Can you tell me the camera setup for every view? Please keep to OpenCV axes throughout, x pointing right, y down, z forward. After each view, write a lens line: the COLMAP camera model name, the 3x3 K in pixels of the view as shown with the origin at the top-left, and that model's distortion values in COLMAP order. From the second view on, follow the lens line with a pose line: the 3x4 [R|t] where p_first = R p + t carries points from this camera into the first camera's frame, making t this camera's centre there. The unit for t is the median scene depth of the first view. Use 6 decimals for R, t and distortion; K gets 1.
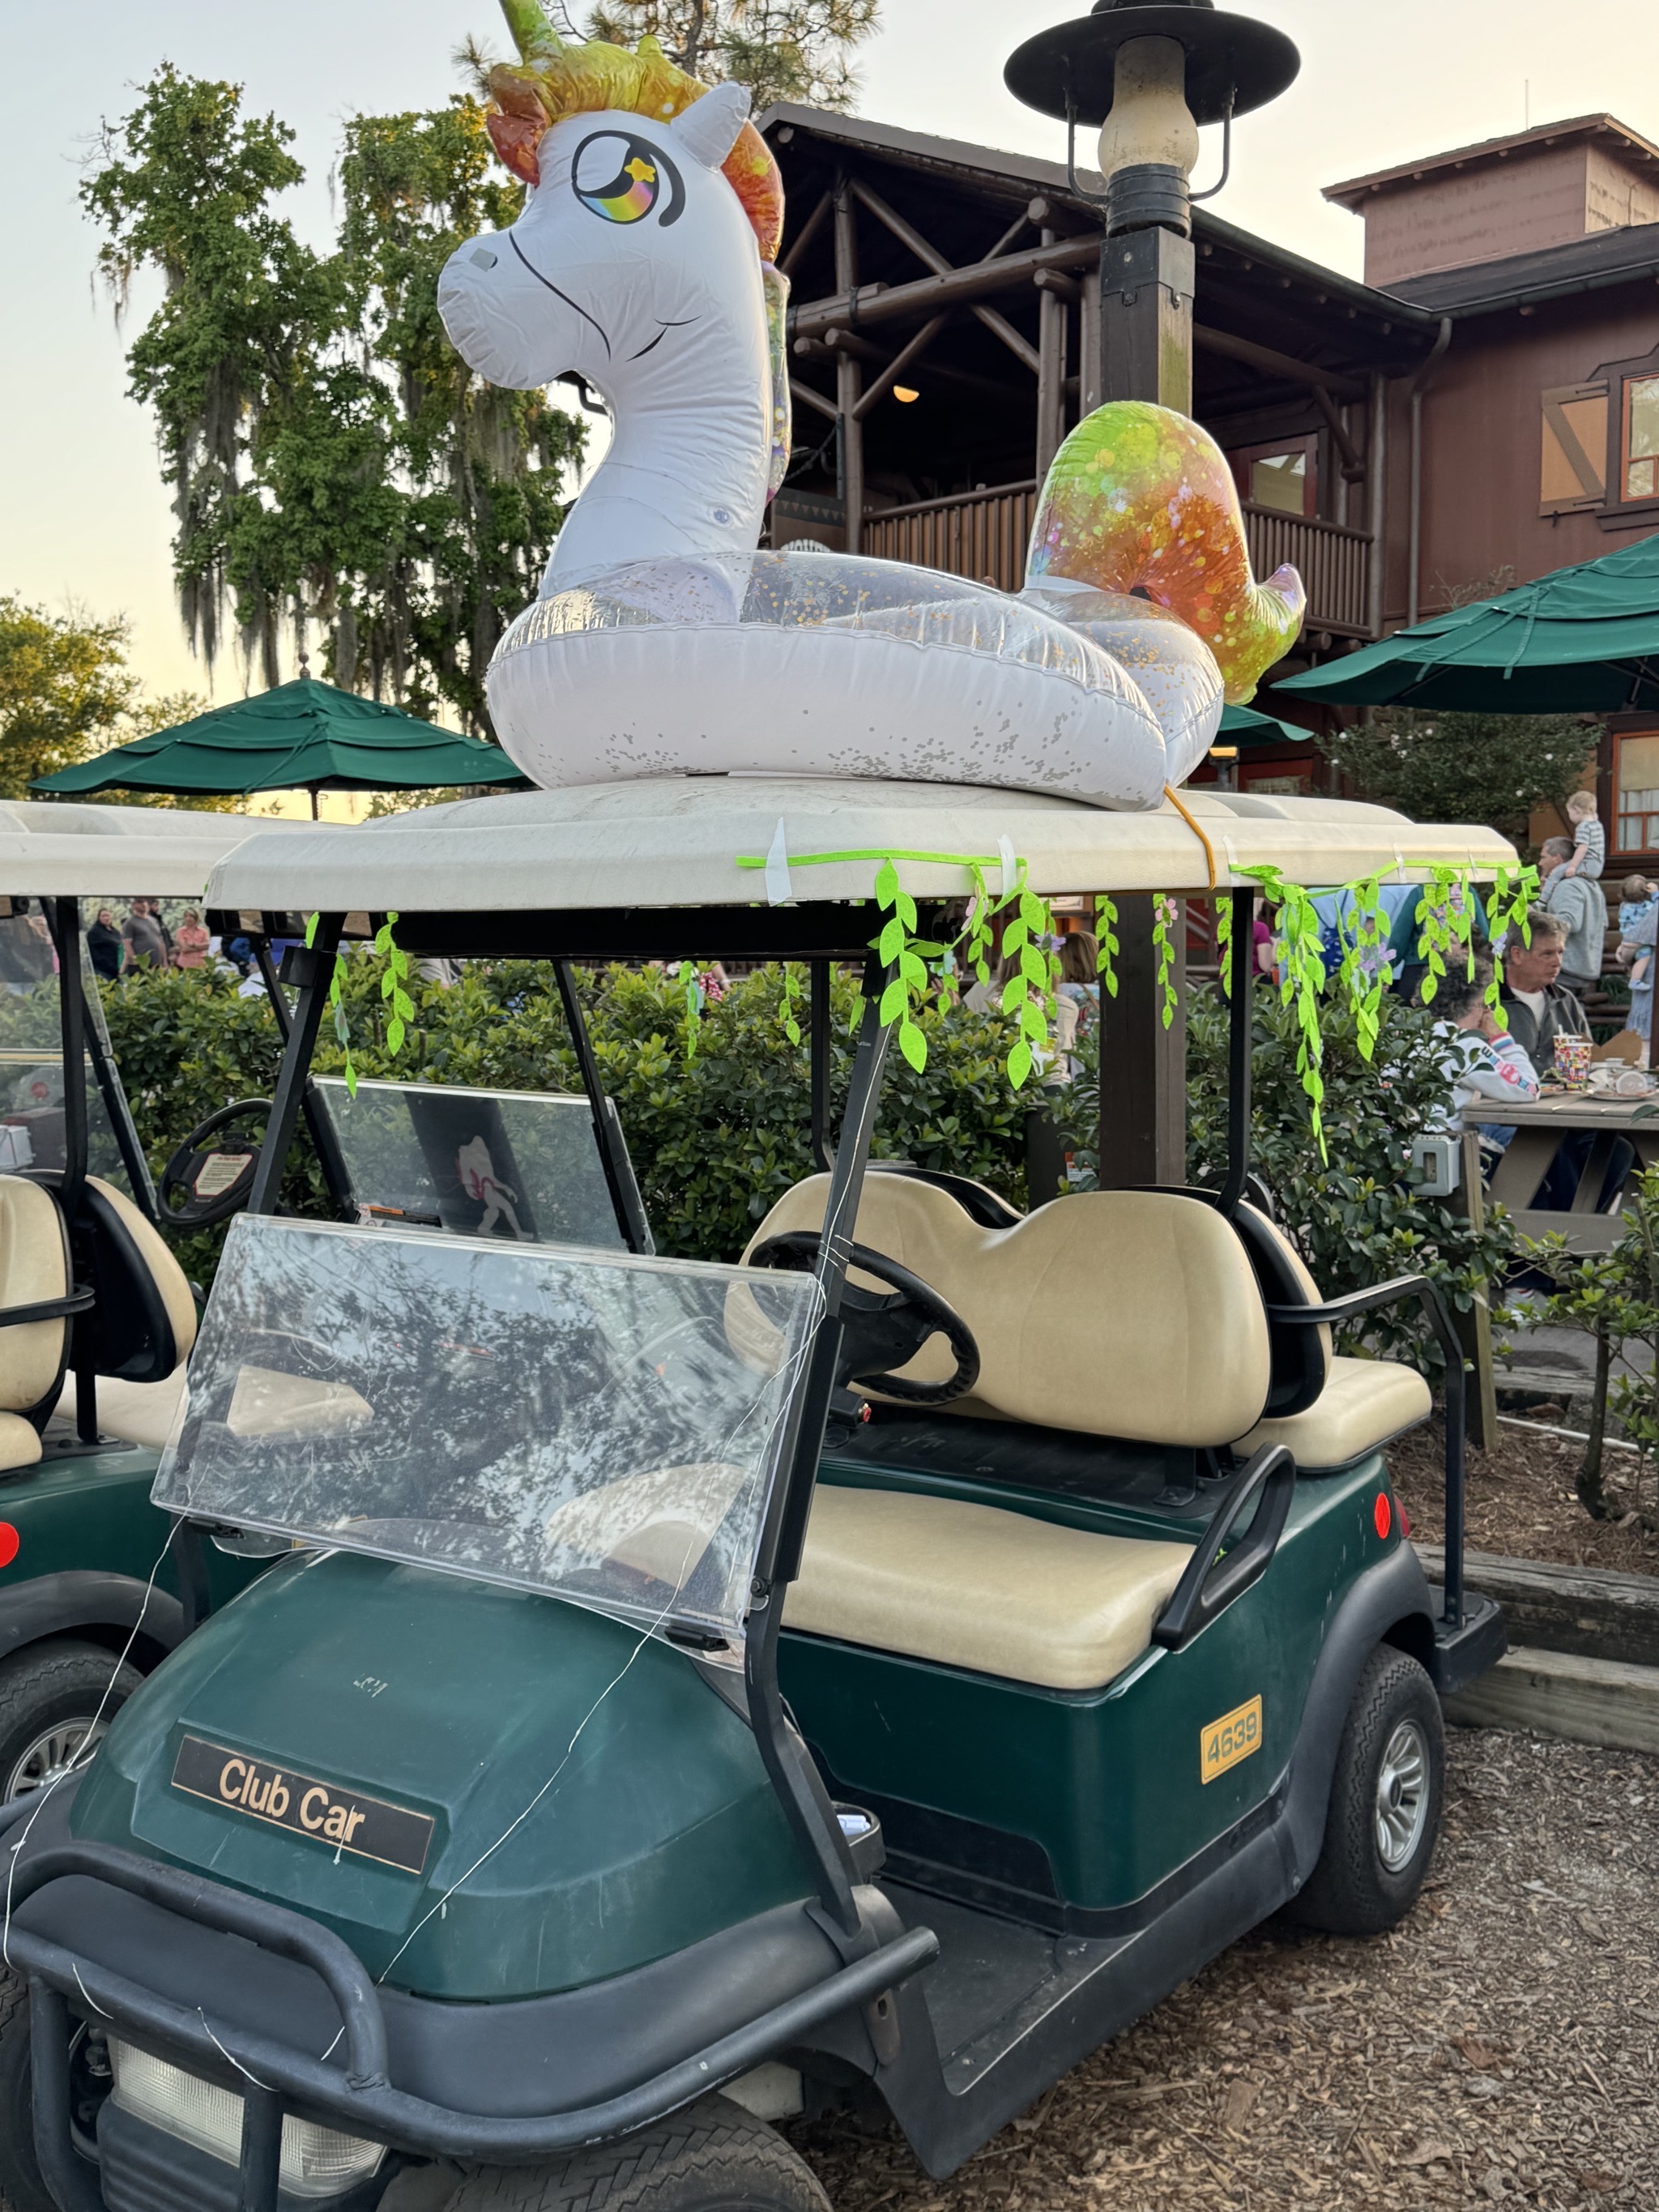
lens RADIAL K [[2096.2, 0, 595.5], [0, 2096.2, 1025.5], [0, 0, 1]] dist [0.233458, -0.379524]
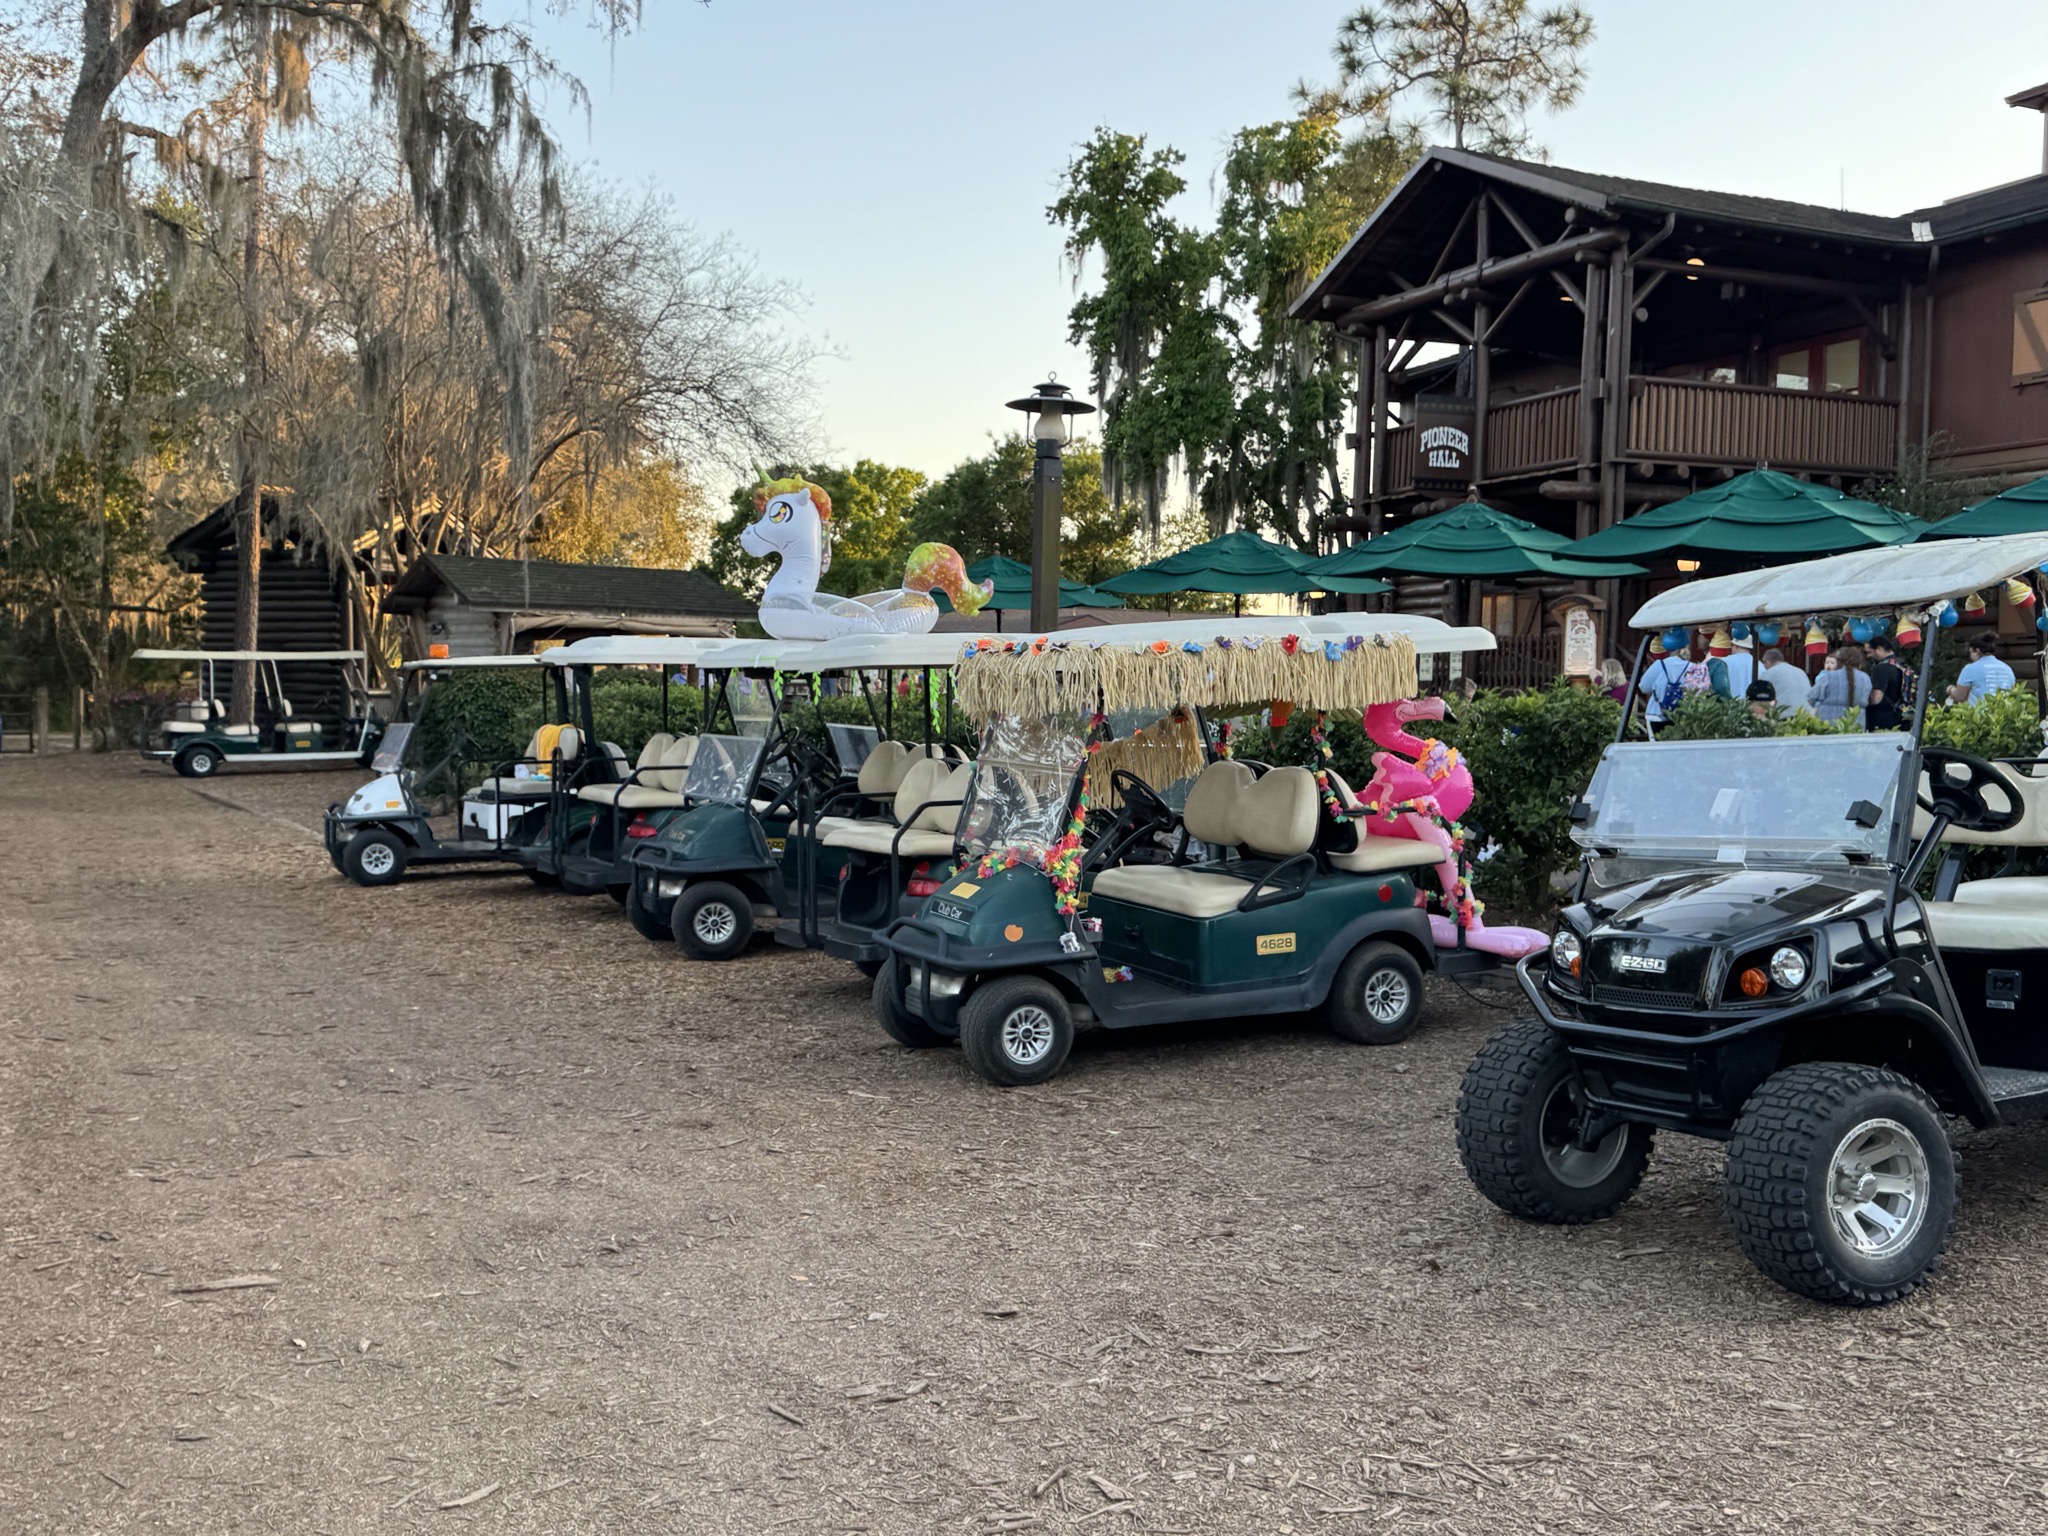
lens RADIAL K [[1941.0, 0, 1024.0], [0, 1941.0, 768.0], [0, 0, 1]] dist [0.233458, -0.379524]
pose [[0.938903, 0.017701, -0.343725, 0.248342], [-0.019068, 0.999818, -0.000597, 0.020092], [0.343652, 0.007115, 0.939070, -0.353130]]
